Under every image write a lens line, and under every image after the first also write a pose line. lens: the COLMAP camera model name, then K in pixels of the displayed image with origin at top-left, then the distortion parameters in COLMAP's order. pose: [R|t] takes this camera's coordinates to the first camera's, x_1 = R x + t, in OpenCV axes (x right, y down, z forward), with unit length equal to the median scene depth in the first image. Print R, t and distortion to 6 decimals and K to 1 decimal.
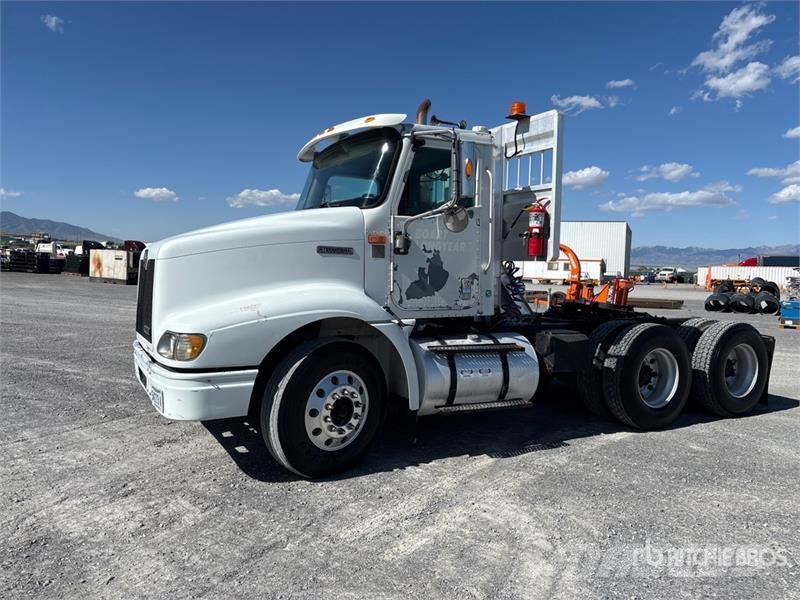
lens RADIAL K [[605.2, 0, 401.0], [0, 605.2, 297.2], [0, 0, 1]] dist [0.072980, -0.096405]
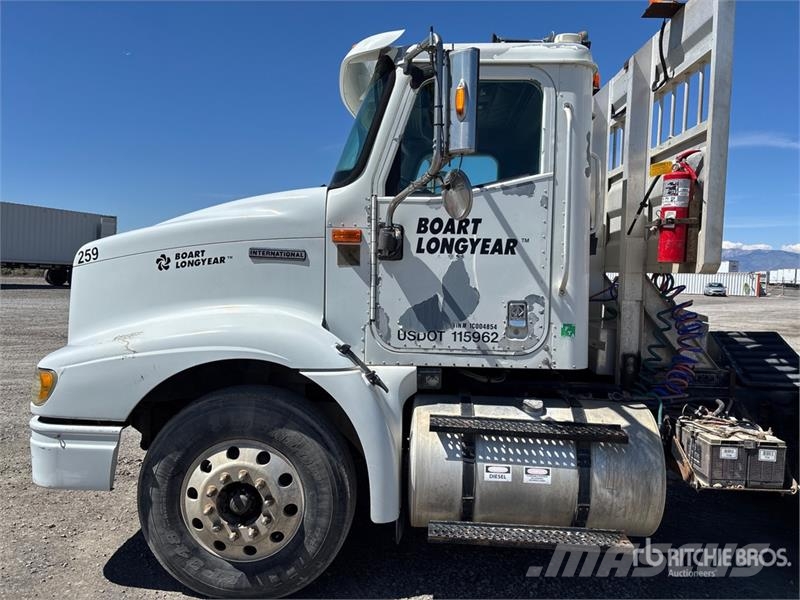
lens RADIAL K [[602.5, 0, 398.8], [0, 602.5, 304.0], [0, 0, 1]] dist [0.075958, -0.103396]
pose [[0.861761, 0.033426, -0.506213, 0.309149], [-0.037148, 0.999306, 0.002746, -0.027807], [0.505953, 0.016438, 0.862404, 0.463546]]
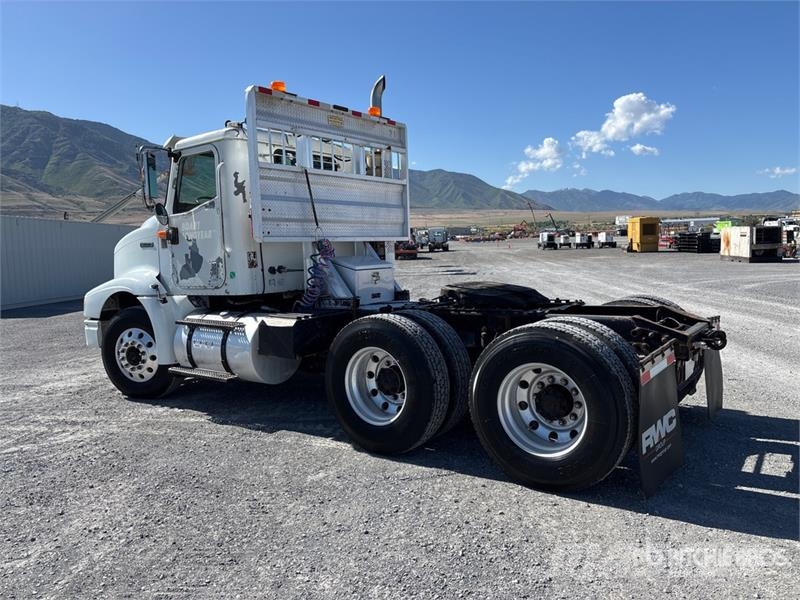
lens RADIAL K [[611.1, 0, 400.0], [0, 611.1, 300.0], [0, 0, 1]] dist [0.069055, -0.089525]
pose [[0.414069, 0.036920, -0.909497, 1.346982], [-0.001196, 0.999198, 0.040018, -0.006050], [0.910245, -0.015483, 0.413781, 0.864199]]
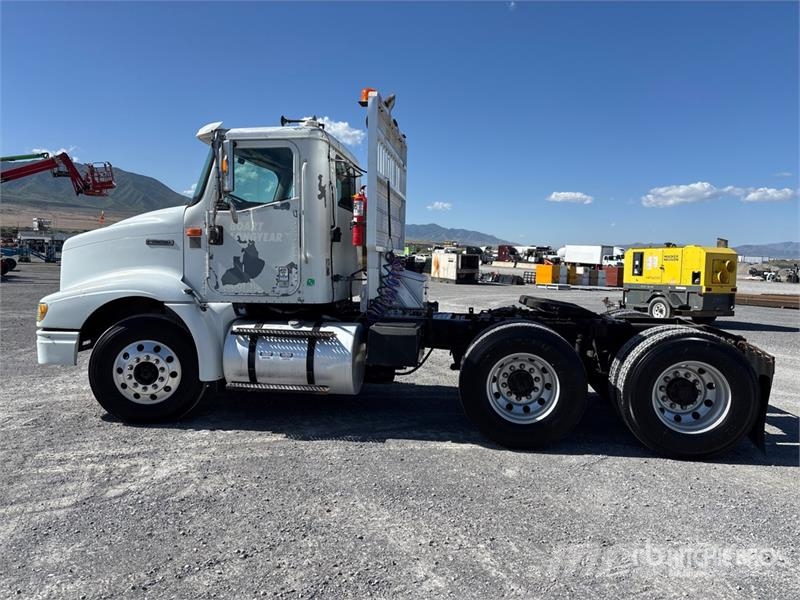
lens RADIAL K [[604.6, 0, 400.3], [0, 604.6, 305.0], [0, 0, 1]] dist [0.067722, -0.094575]
pose [[0.805007, 0.036612, -0.592135, 0.930864], [-0.032052, 0.999320, 0.018215, 0.009676], [0.592399, 0.004316, 0.805633, 0.274175]]
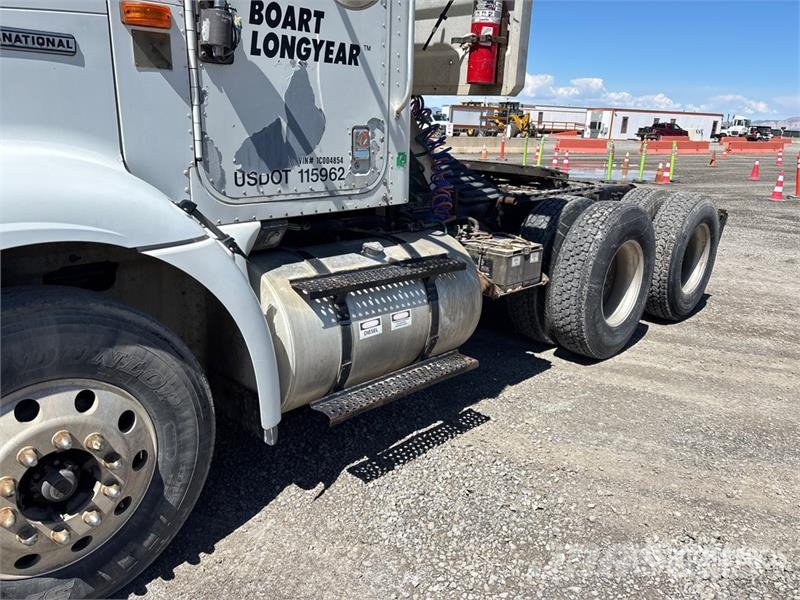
lens RADIAL K [[605.2, 0, 401.0], [0, 605.2, 297.2], [0, 0, 1]] dist [0.072980, -0.096405]
pose [[0.955762, -0.066179, 0.286599, -0.009134], [-0.005737, 0.969981, 0.243113, -0.019443], [-0.294084, -0.234003, 0.926692, 0.533209]]
